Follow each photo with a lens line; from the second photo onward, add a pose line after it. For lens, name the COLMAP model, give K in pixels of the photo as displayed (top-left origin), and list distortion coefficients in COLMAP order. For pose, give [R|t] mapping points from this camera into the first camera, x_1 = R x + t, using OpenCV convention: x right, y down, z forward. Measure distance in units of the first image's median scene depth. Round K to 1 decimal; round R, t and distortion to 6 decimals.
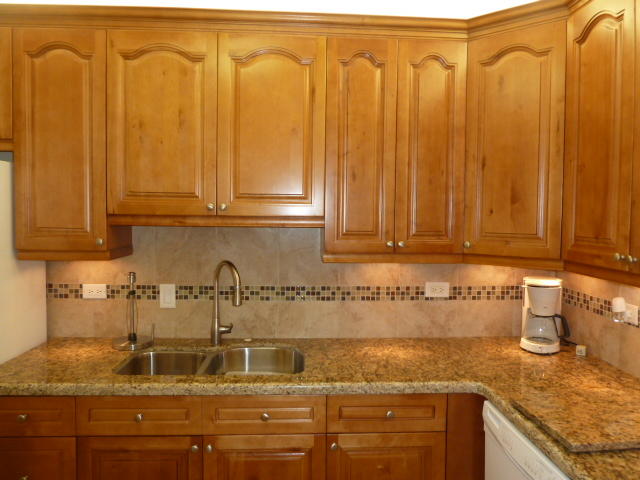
lens RADIAL K [[488.0, 0, 321.6], [0, 488.0, 237.7], [0, 0, 1]] dist [-0.001444, 0.001330]
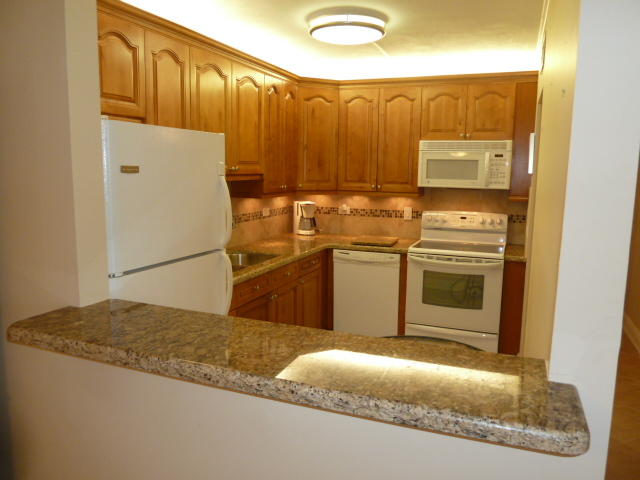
lens RADIAL K [[488.0, 0, 320.5], [0, 488.0, 238.9], [0, 0, 1]] dist [-0.001444, 0.001330]
pose [[0.432736, -0.135850, 0.891226, -1.337017], [0.032615, 0.990293, 0.135115, -0.035728], [-0.900930, -0.029401, 0.432966, 0.013790]]
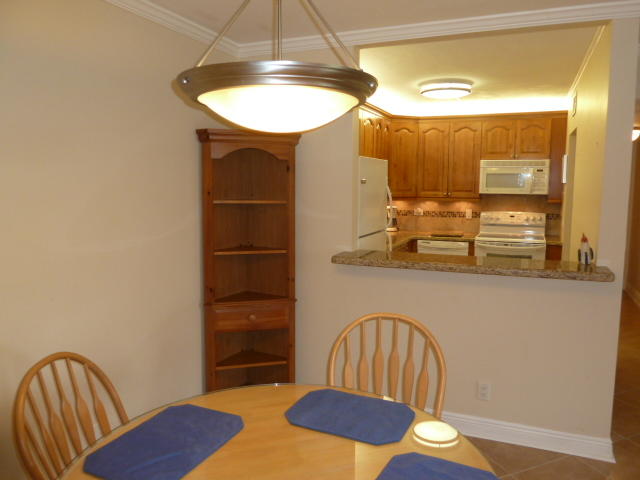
lens RADIAL K [[510.5, 0, 319.8], [0, 510.5, 241.5], [0, 0, 1]] dist [0.024776, 0.001414]
pose [[0.428845, -0.115480, 0.895966, -2.128750], [0.040419, 0.993255, 0.108674, -0.043981], [-0.902473, -0.010390, 0.430621, 0.076722]]
